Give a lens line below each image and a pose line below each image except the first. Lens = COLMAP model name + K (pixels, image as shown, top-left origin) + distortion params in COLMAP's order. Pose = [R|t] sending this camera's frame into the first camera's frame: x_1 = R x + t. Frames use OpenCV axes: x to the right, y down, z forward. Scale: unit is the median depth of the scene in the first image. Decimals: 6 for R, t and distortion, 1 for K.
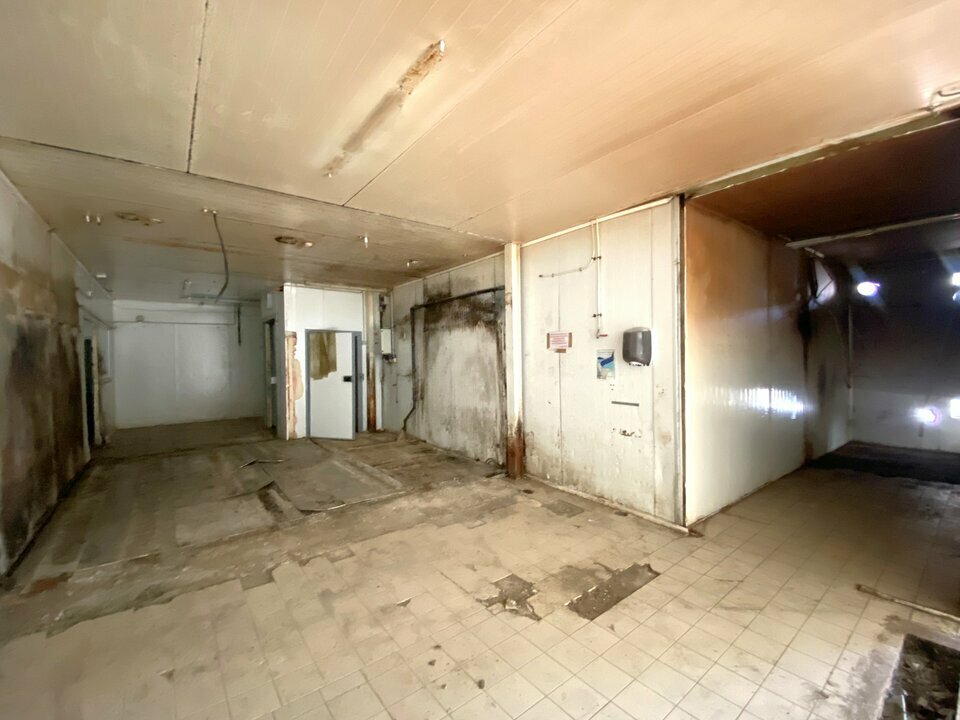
lens RADIAL K [[406.3, 0, 477.8], [0, 406.3, 357.1], [0, 0, 1]] dist [-0.007499, -0.000395]
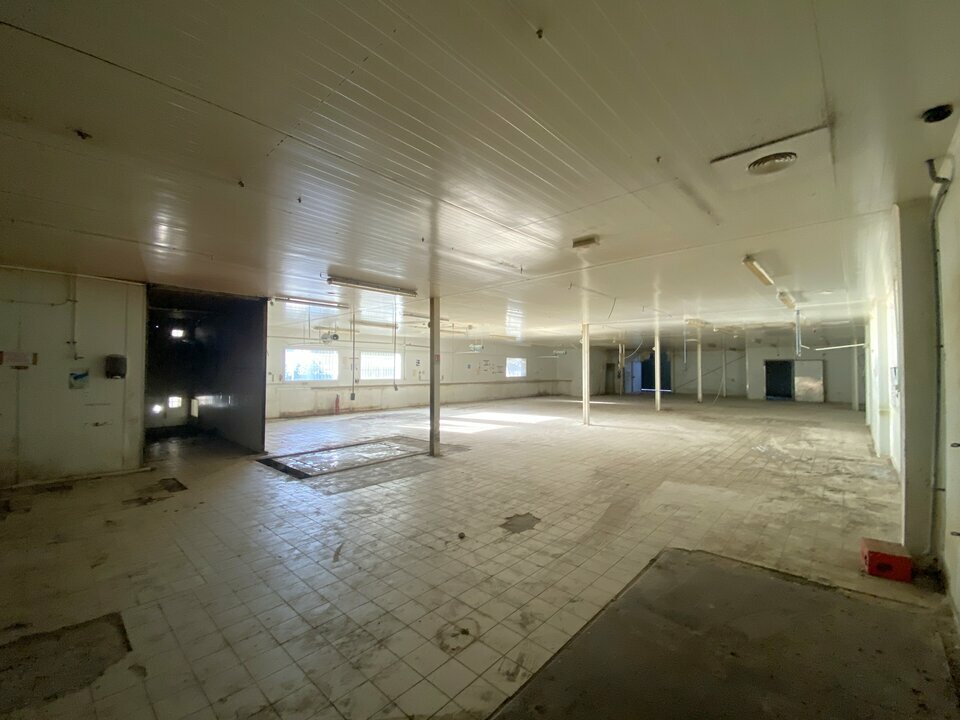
lens RADIAL K [[406.3, 0, 476.7], [0, 406.3, 361.1], [0, 0, 1]] dist [-0.007499, -0.000395]
pose [[-0.166823, 0.035260, 0.985356, -1.284046], [0.004120, 0.999377, -0.035064, 0.012882], [-0.985978, -0.001789, -0.166864, -0.121793]]
